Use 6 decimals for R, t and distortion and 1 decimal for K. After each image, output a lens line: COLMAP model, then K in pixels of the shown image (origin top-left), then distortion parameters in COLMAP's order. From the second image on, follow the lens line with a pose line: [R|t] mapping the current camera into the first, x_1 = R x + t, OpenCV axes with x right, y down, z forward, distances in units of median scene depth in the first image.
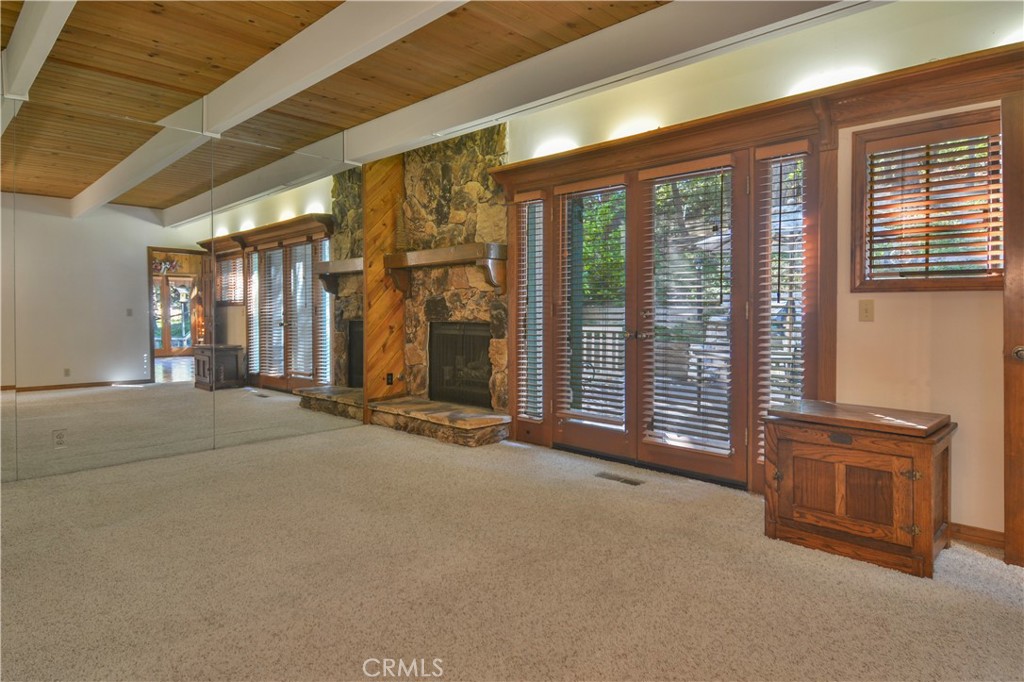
lens RADIAL K [[592.3, 0, 521.2], [0, 592.3, 307.5], [0, 0, 1]] dist [0.040681, -0.049813]
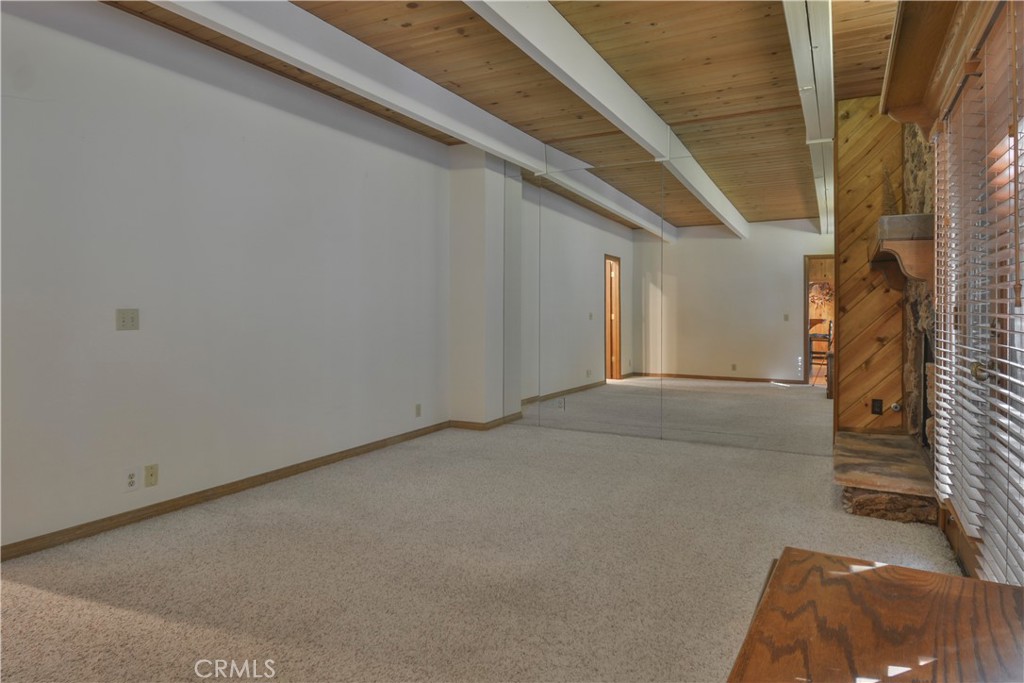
lens RADIAL K [[592.3, 0, 521.2], [0, 592.3, 308.0], [0, 0, 1]] dist [0.040681, -0.049813]
pose [[0.275982, -0.006961, -0.961138, 0.394004], [-0.000959, 0.999971, -0.007517, -0.000592], [0.961162, 0.002996, 0.275967, 0.347584]]
